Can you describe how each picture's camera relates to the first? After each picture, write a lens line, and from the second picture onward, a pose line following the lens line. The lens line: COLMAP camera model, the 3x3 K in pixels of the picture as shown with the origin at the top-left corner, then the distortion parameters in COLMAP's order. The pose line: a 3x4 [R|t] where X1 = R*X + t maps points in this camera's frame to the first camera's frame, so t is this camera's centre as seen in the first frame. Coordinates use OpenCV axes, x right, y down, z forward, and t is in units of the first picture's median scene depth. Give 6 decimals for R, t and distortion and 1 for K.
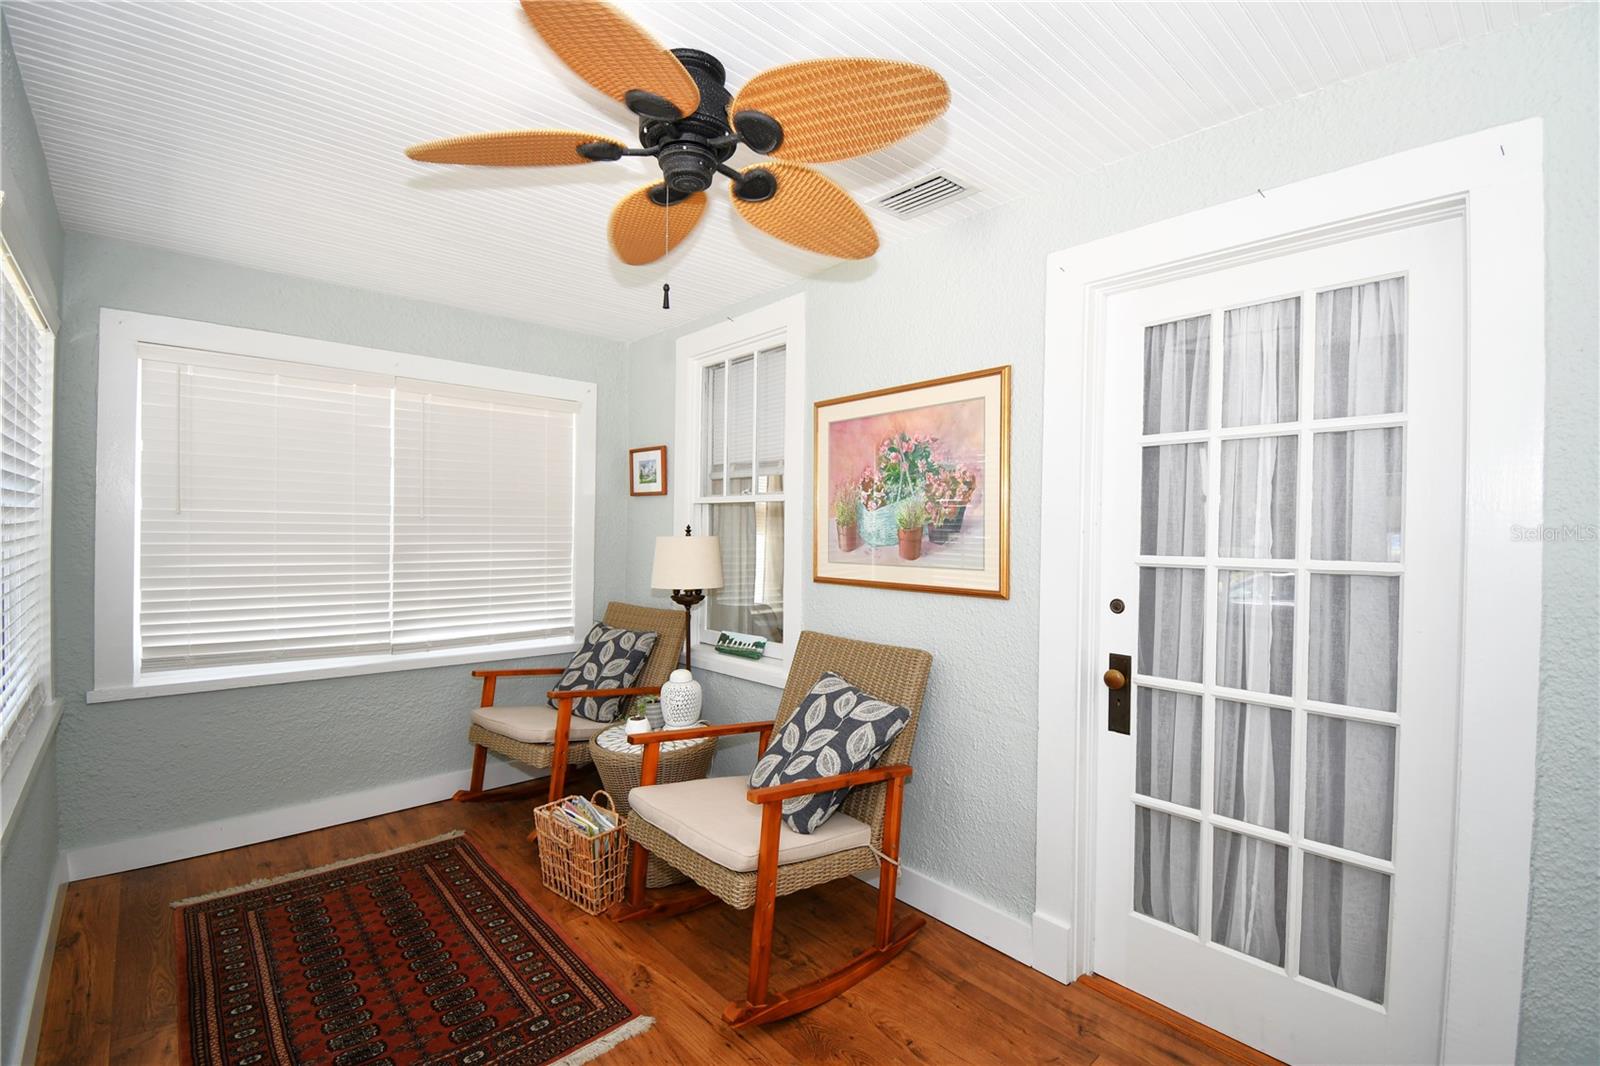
lens RADIAL K [[709.1, 0, 791.1], [0, 709.1, 529.0], [0, 0, 1]] dist [-0.000815, -0.000597]
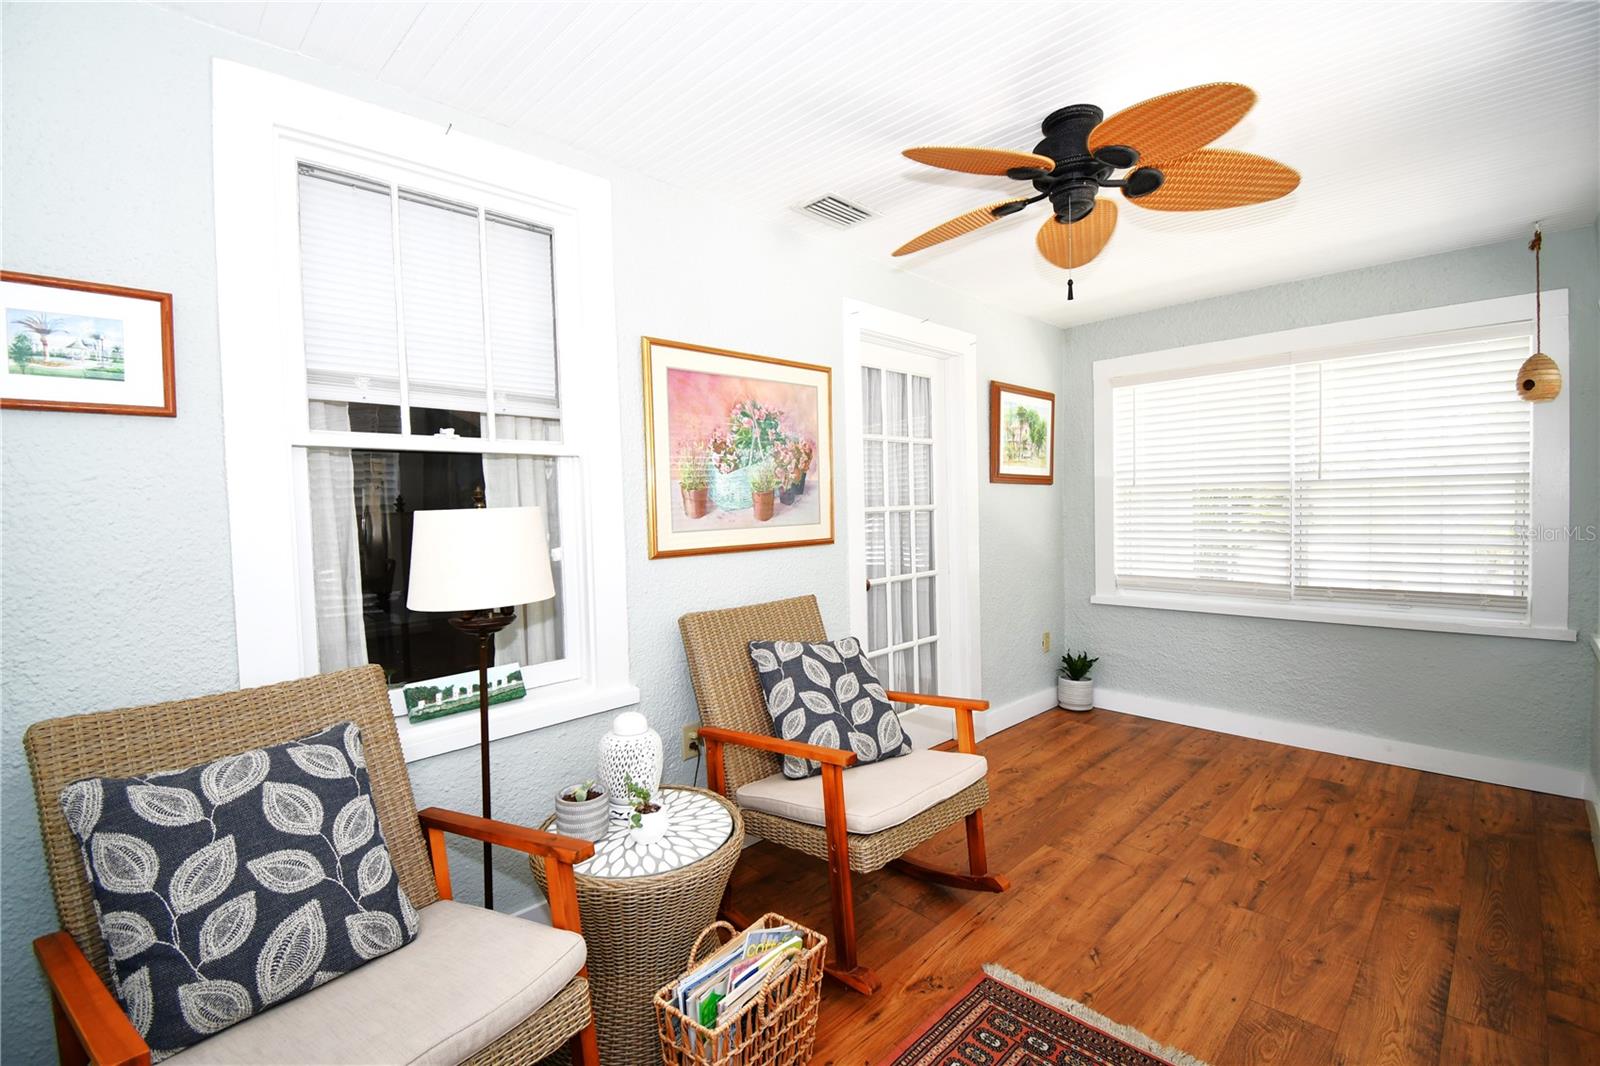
lens RADIAL K [[709.1, 0, 791.1], [0, 709.1, 533.3], [0, 0, 1]] dist [-0.000815, -0.000597]
pose [[-0.042995, -0.043387, 0.998133, -0.903000], [0.030027, 0.998549, 0.044698, 0.015588], [-0.998624, 0.031893, -0.041630, 1.002614]]
